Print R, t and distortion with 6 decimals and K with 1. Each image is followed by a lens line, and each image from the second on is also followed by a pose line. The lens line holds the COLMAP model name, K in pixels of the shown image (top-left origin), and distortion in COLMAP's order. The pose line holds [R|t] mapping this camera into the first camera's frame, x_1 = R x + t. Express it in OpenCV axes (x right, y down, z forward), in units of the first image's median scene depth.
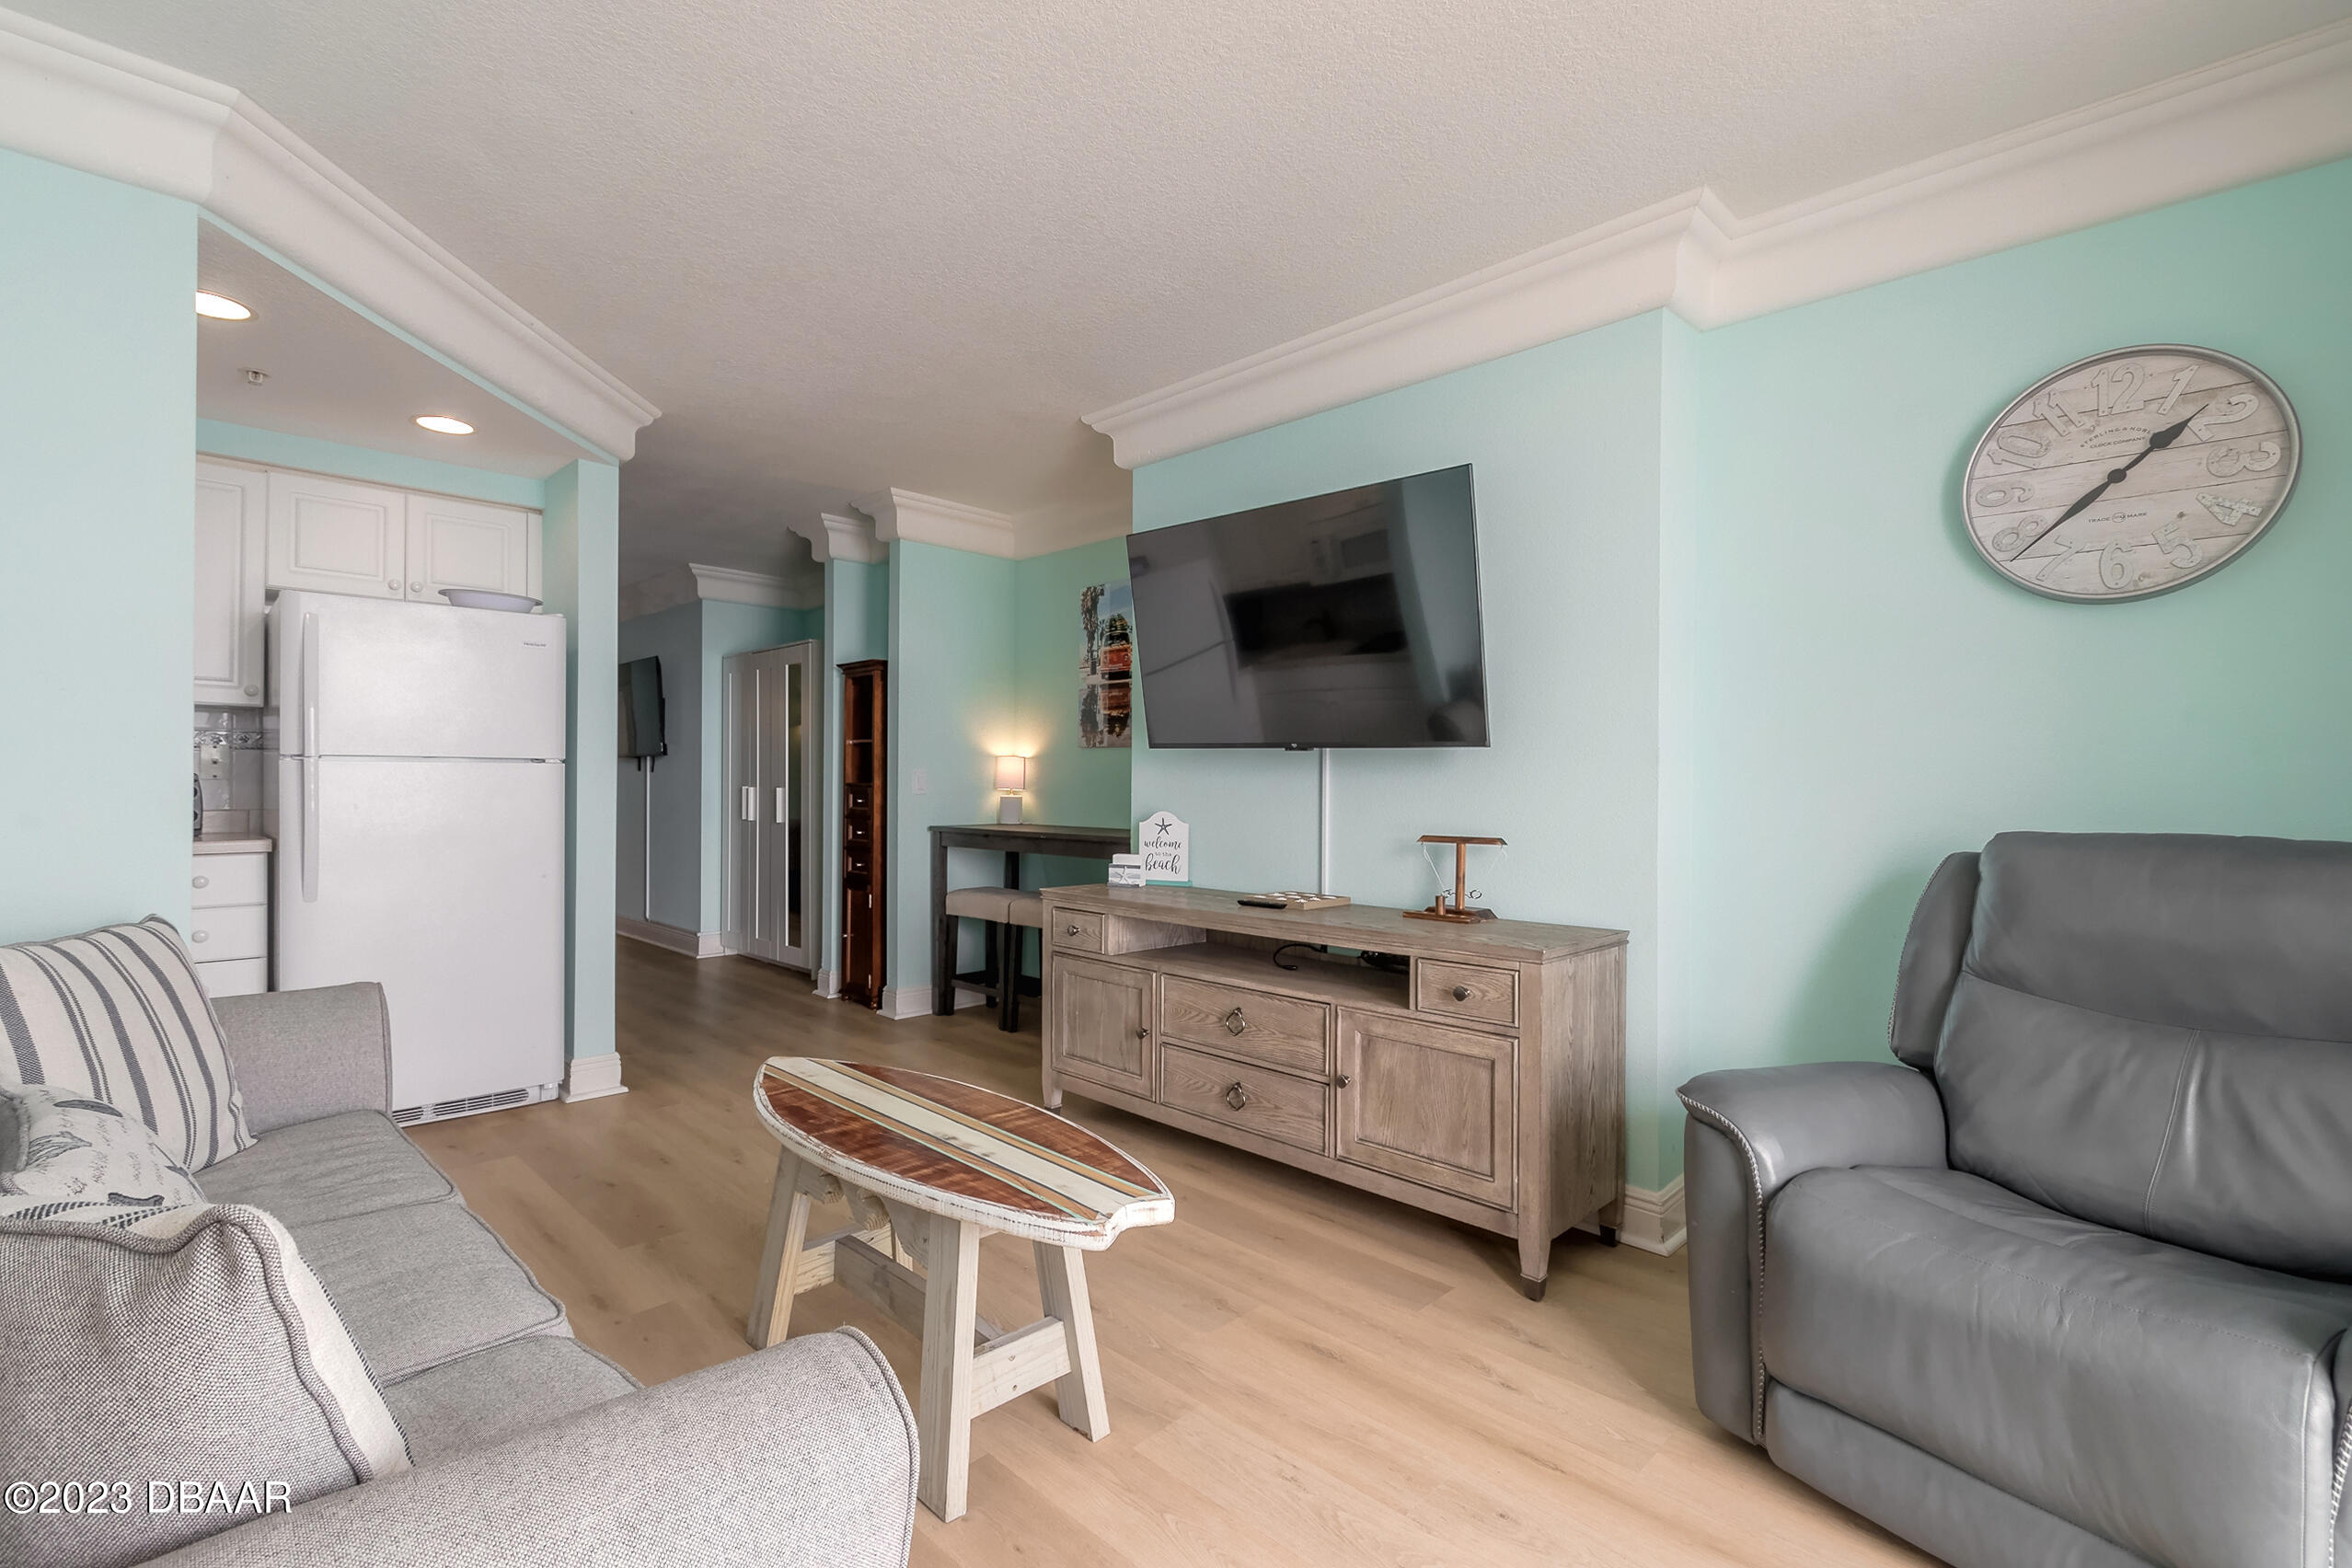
lens RADIAL K [[1064.0, 0, 1140.8], [0, 1064.0, 785.1], [0, 0, 1]] dist [0.015255, -0.008839]
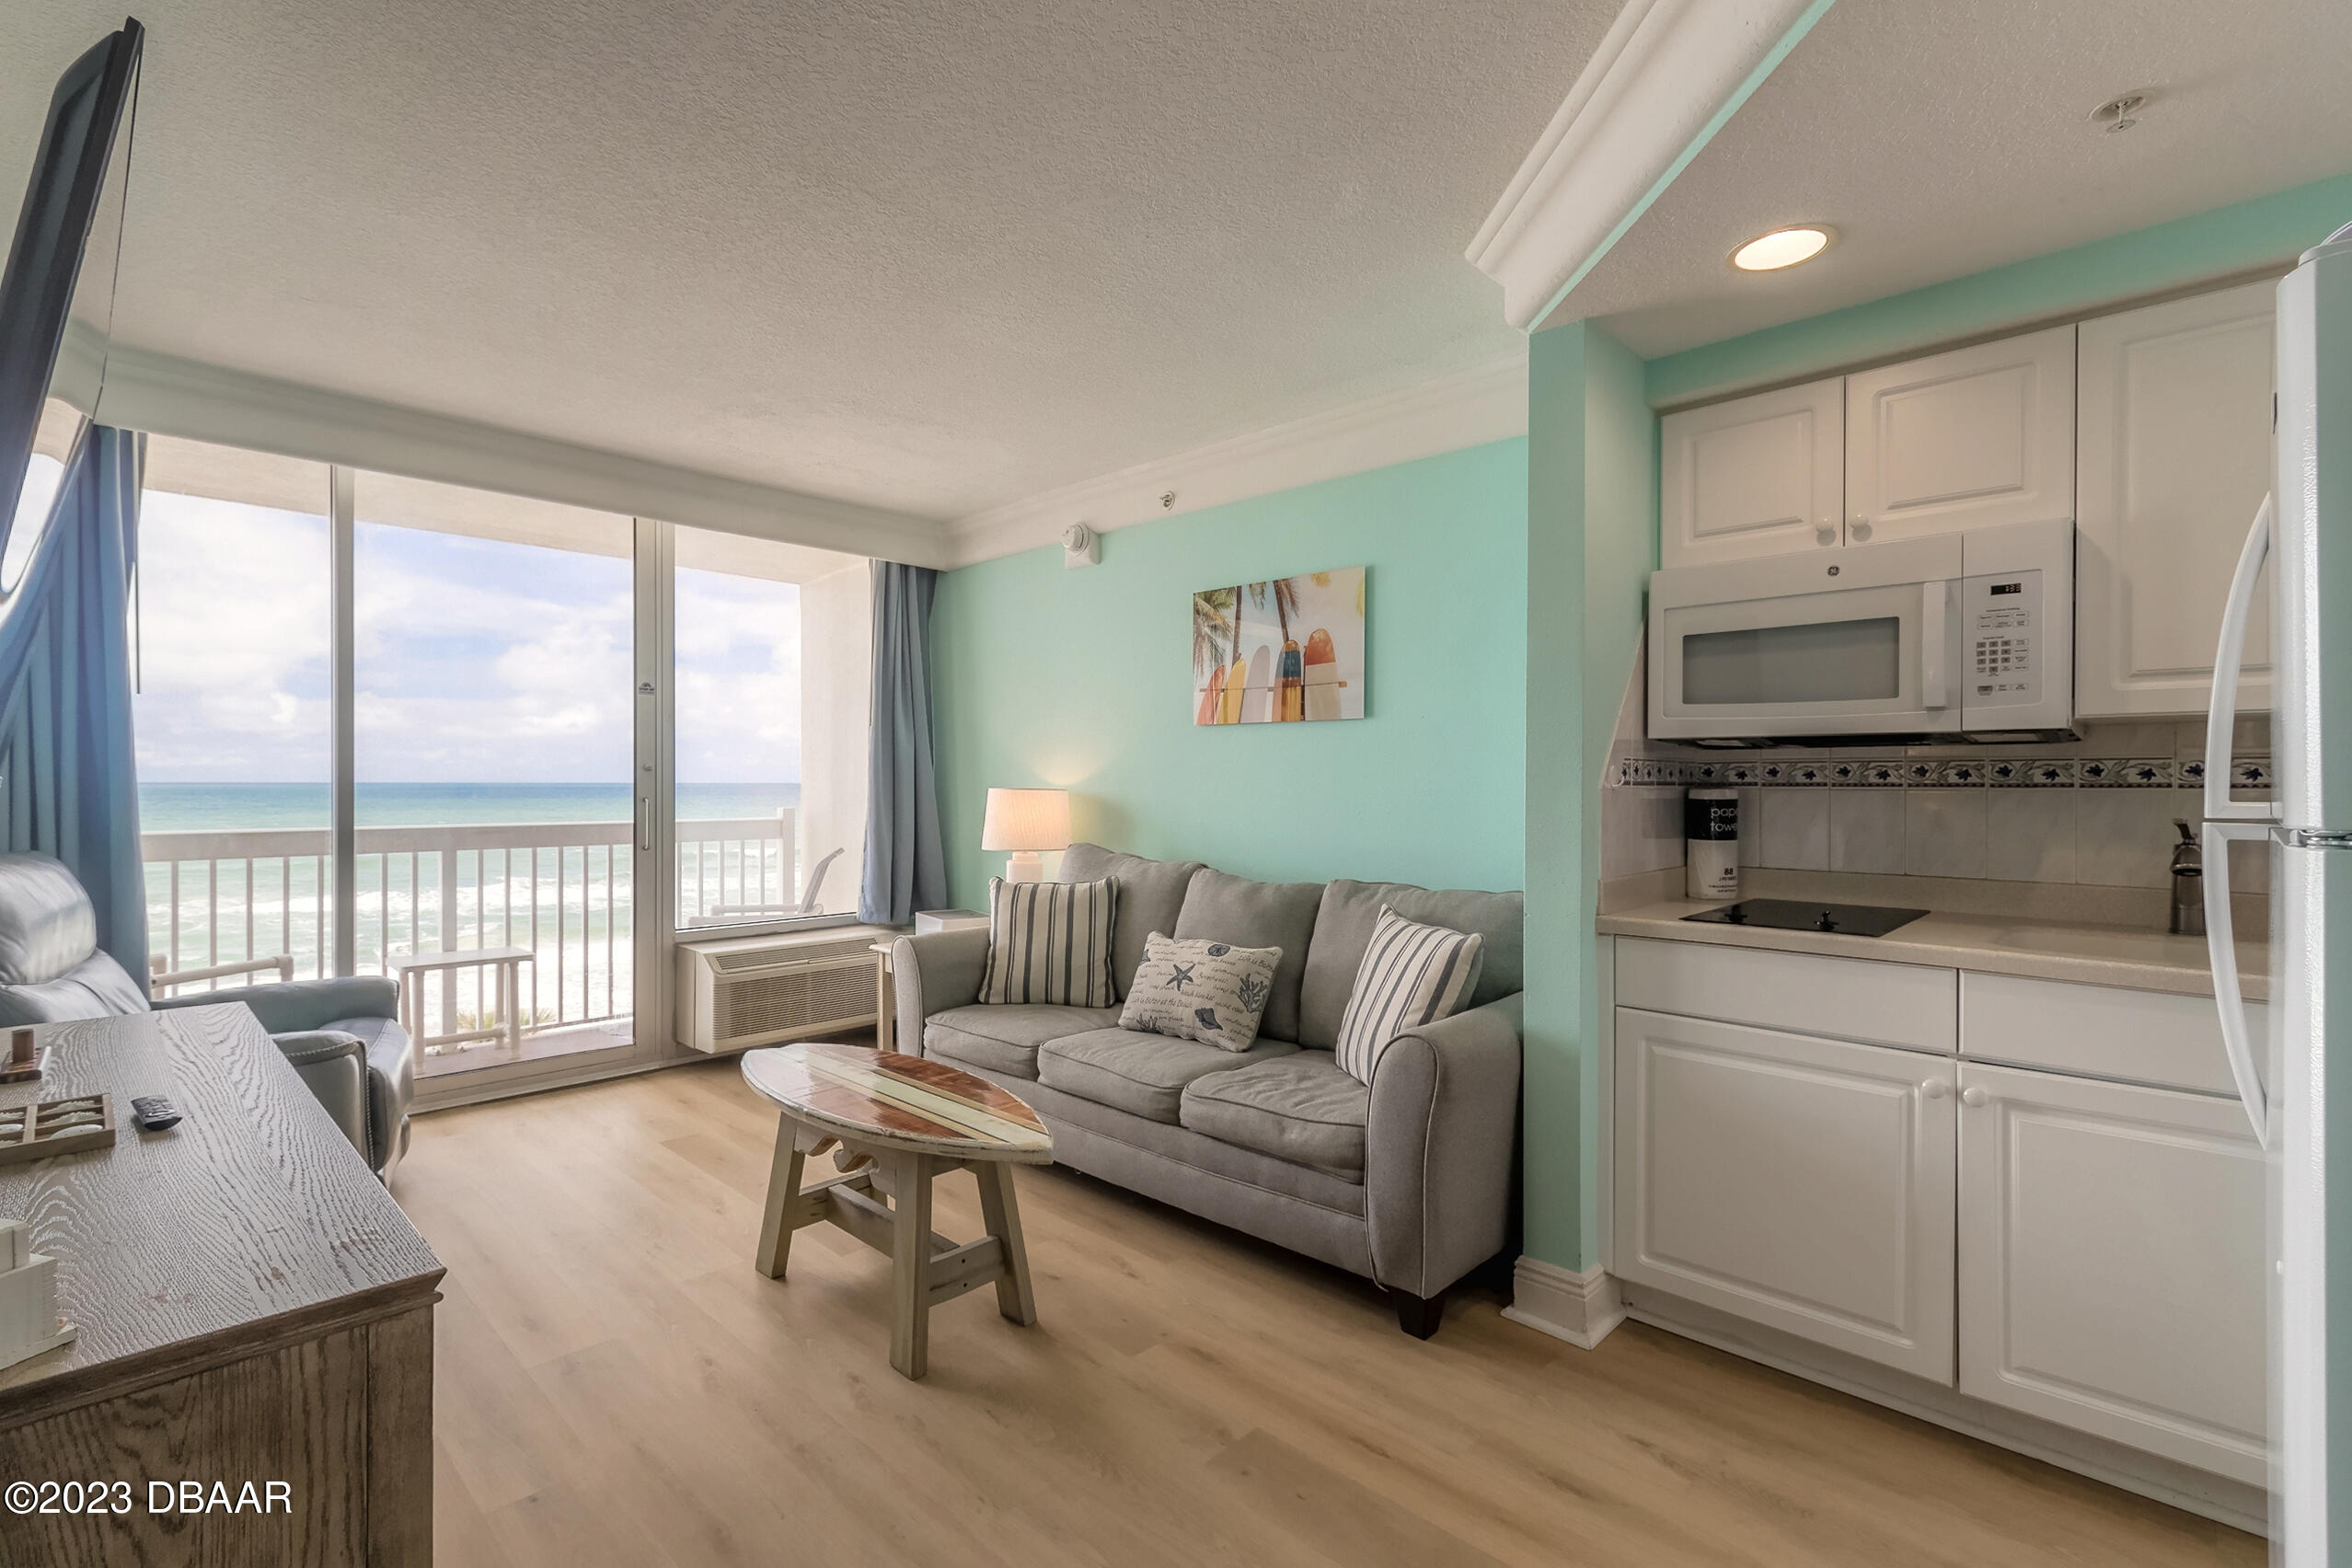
lens RADIAL K [[1058.9, 0, 1128.2], [0, 1058.9, 787.8], [0, 0, 1]] dist [0.000807, 0.000101]
pose [[-0.999875, -0.008393, -0.013398, -0.356755], [-0.008402, 0.999965, 0.000631, -0.037689], [0.013392, 0.000744, -0.999910, 1.699089]]
